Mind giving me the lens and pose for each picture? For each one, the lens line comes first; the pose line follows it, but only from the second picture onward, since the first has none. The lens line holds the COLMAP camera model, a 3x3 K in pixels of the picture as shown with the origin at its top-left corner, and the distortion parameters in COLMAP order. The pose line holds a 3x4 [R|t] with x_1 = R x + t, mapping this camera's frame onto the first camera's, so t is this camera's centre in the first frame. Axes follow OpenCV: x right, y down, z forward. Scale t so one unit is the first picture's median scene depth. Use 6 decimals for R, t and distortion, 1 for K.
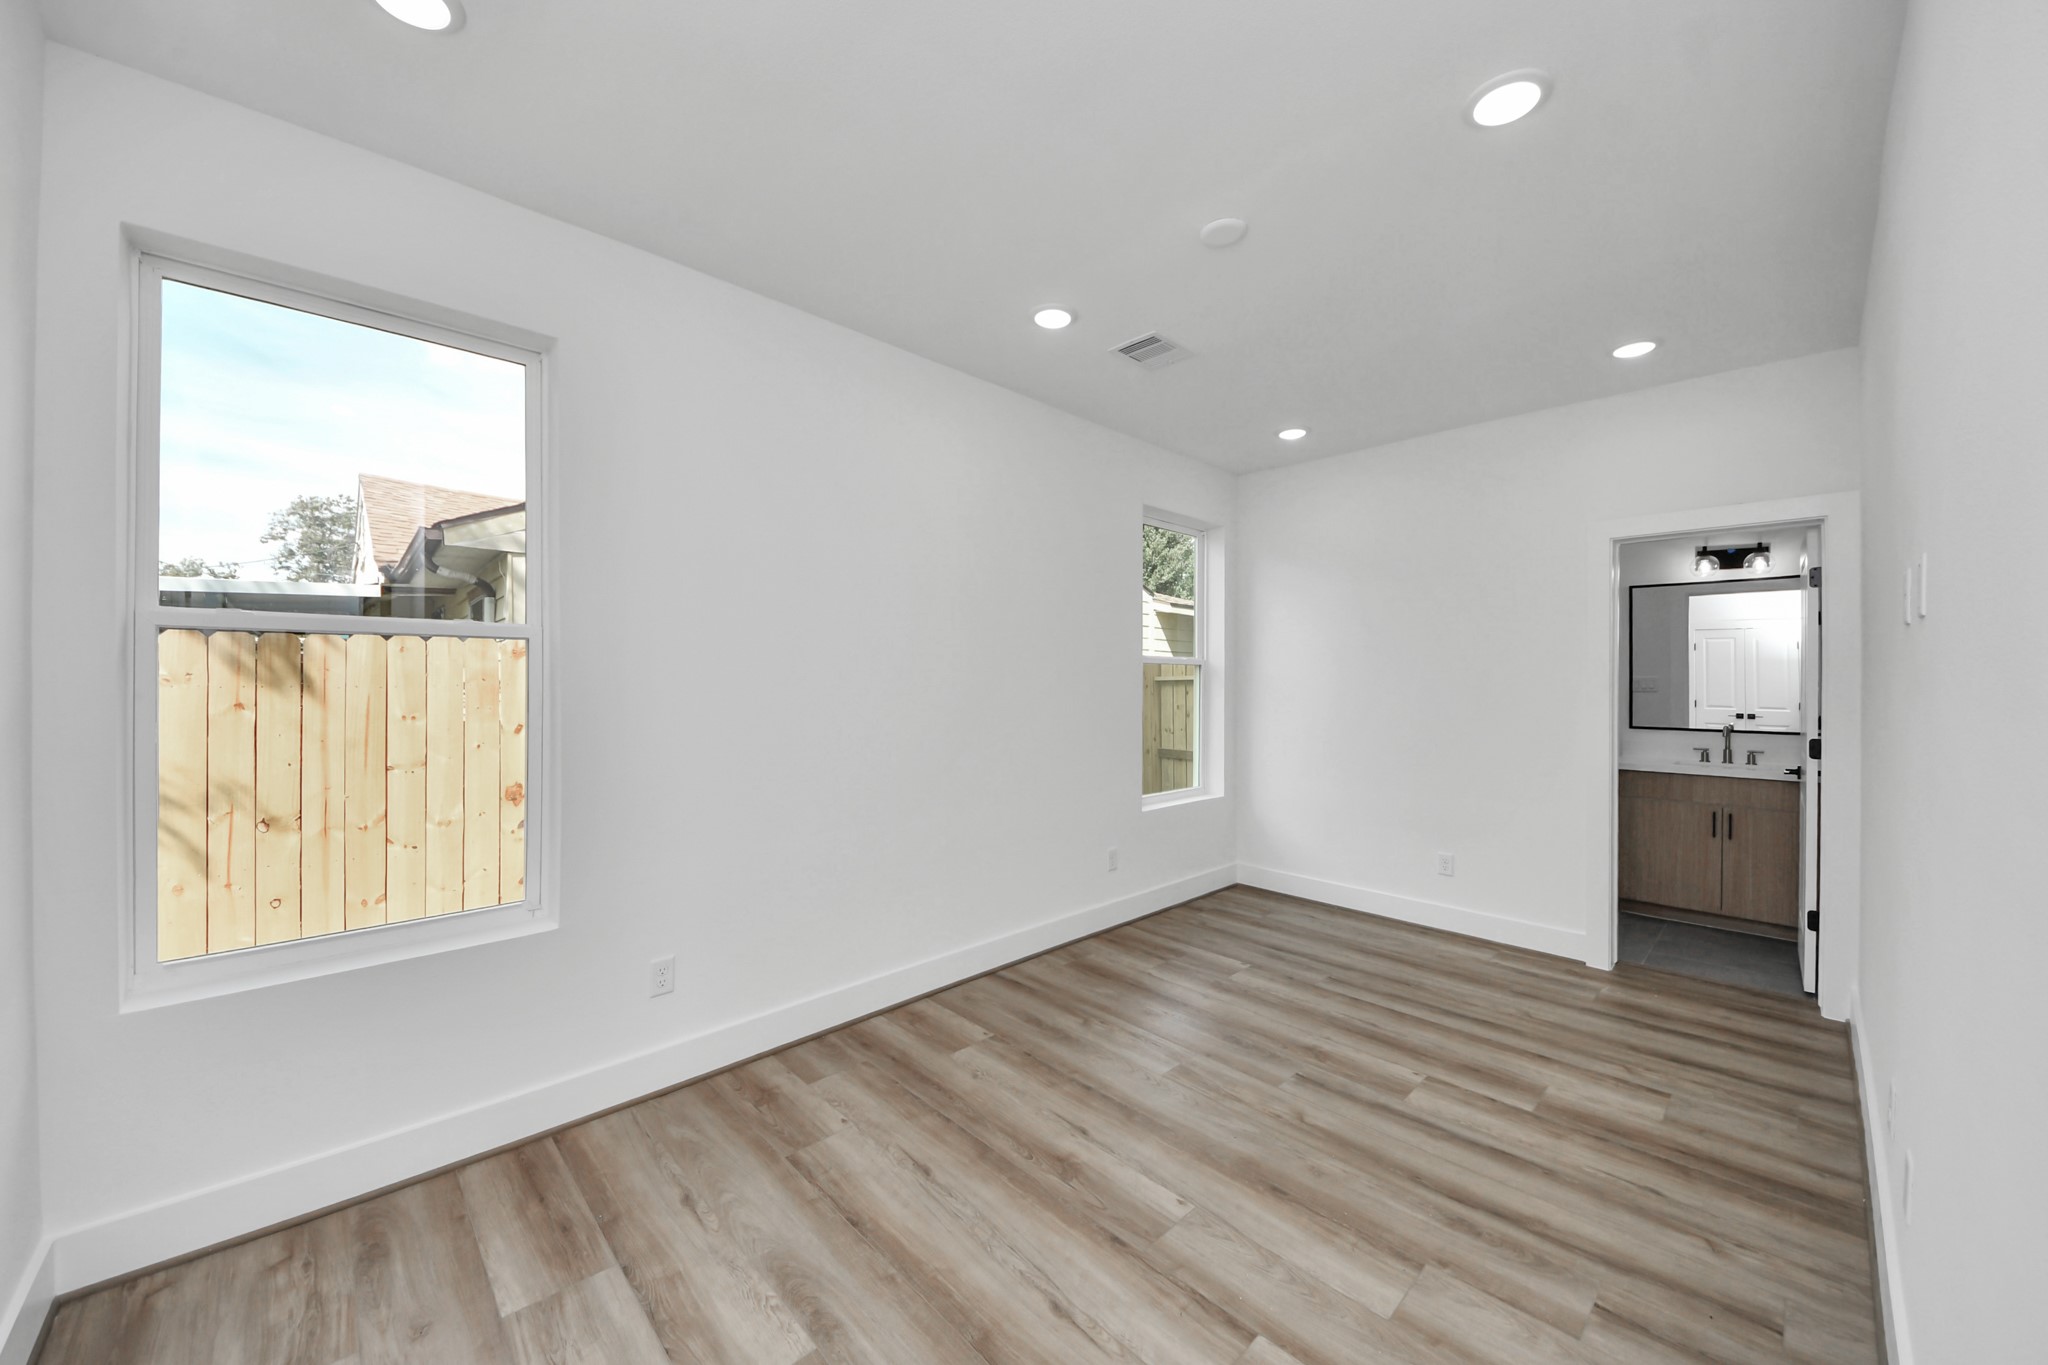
lens RADIAL K [[753.8, 0, 1025.7], [0, 753.8, 672.8], [0, 0, 1]] dist [0.000928, -0.009026]
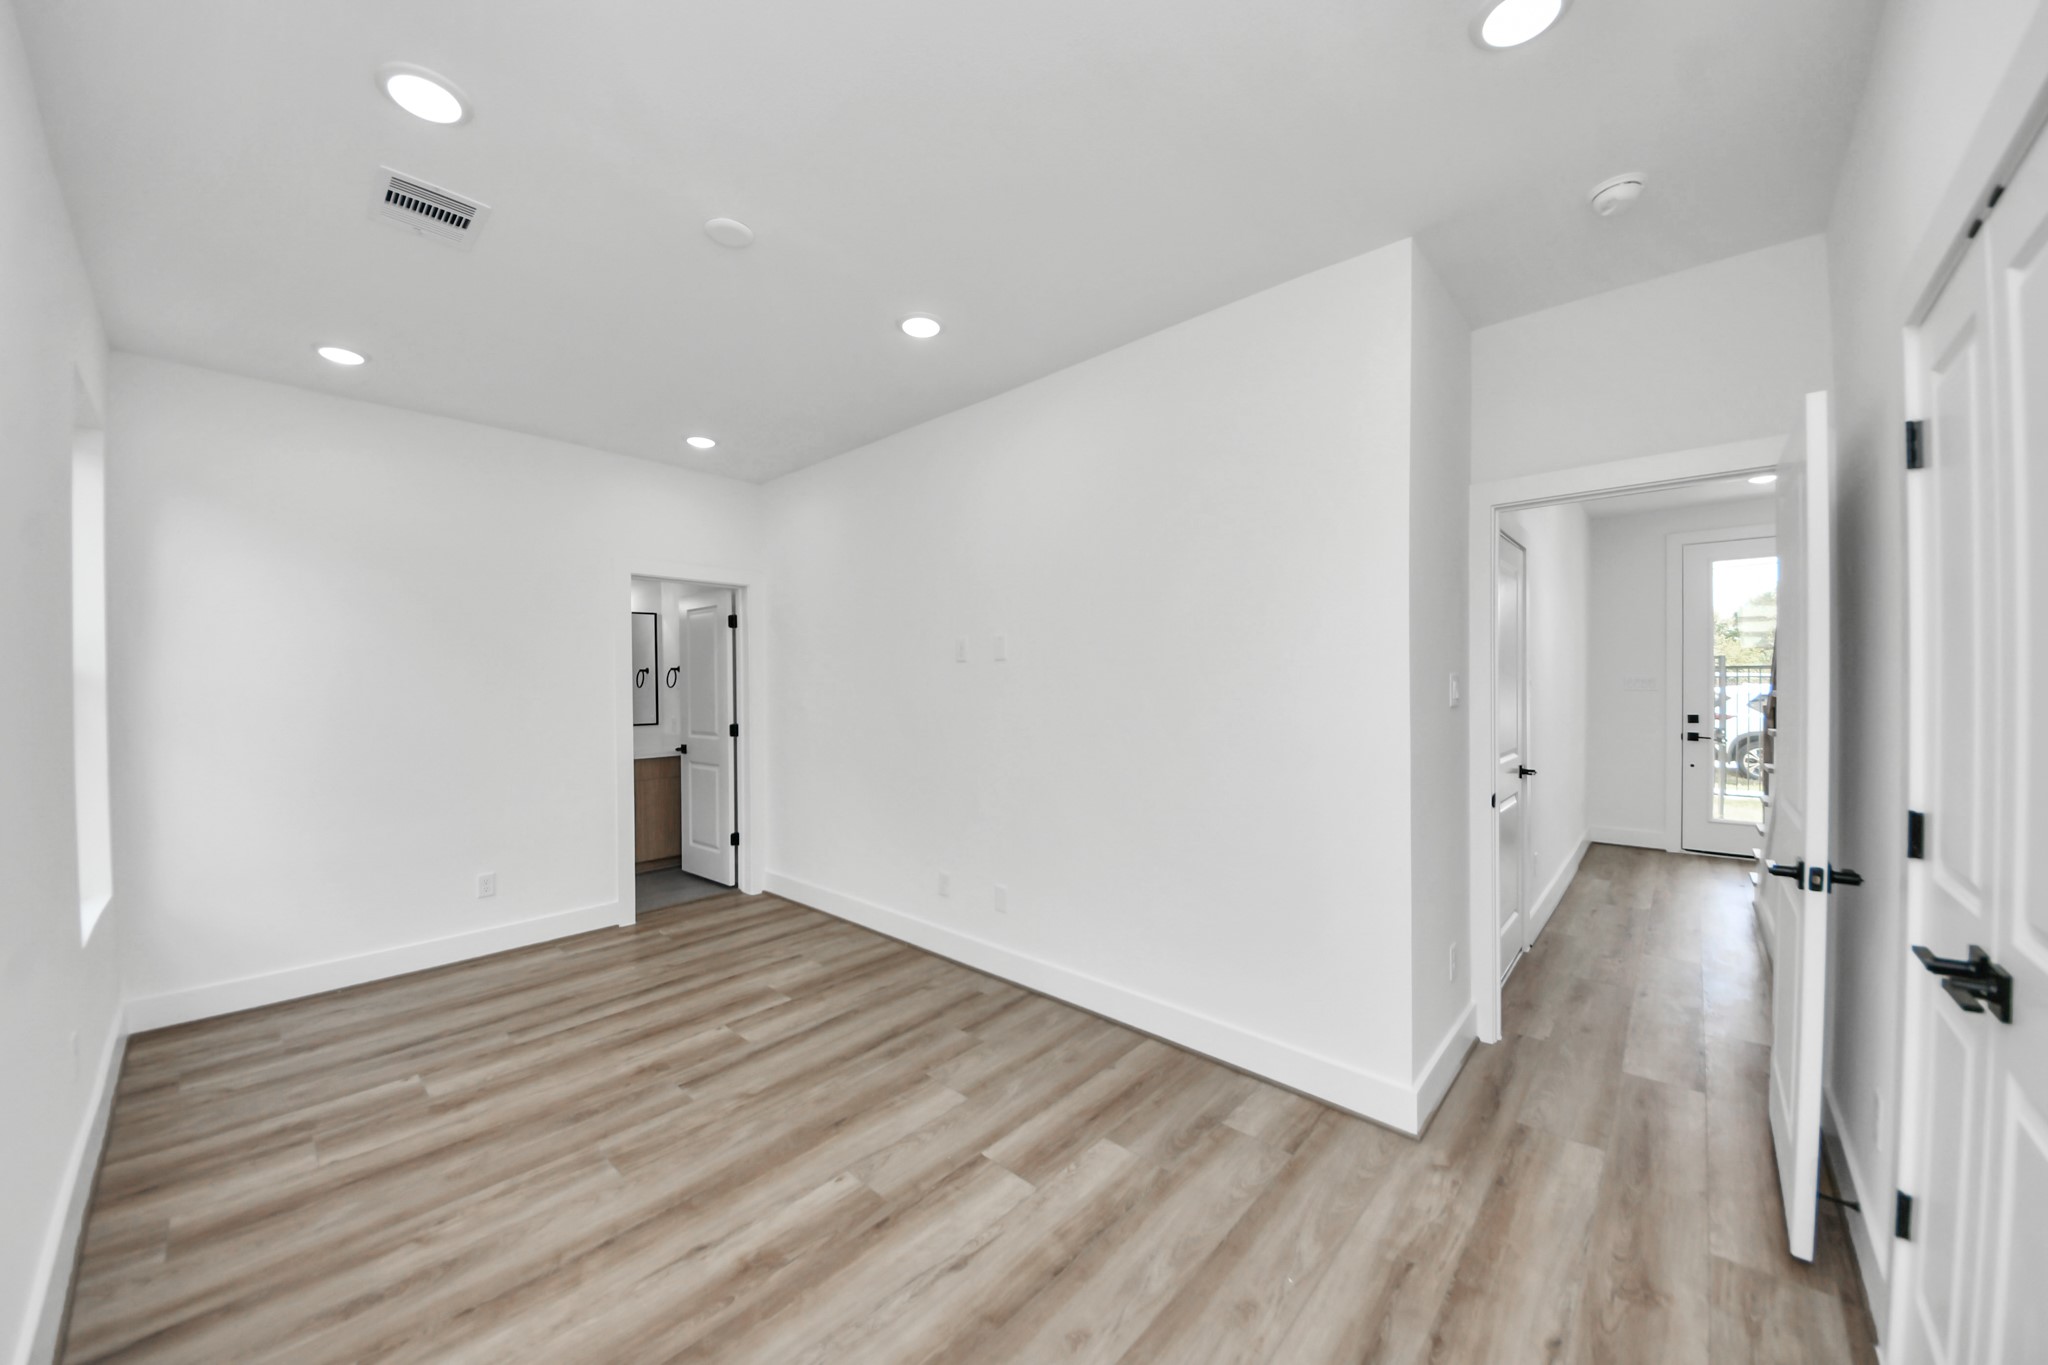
lens RADIAL K [[753.8, 0, 1017.8], [0, 753.8, 680.8], [0, 0, 1]] dist [0.000928, -0.009026]
pose [[-0.088067, -0.007044, 0.996090, -0.652321], [0.004027, 0.999964, 0.007427, -0.008326], [-0.996106, 0.004666, -0.088035, 0.624255]]
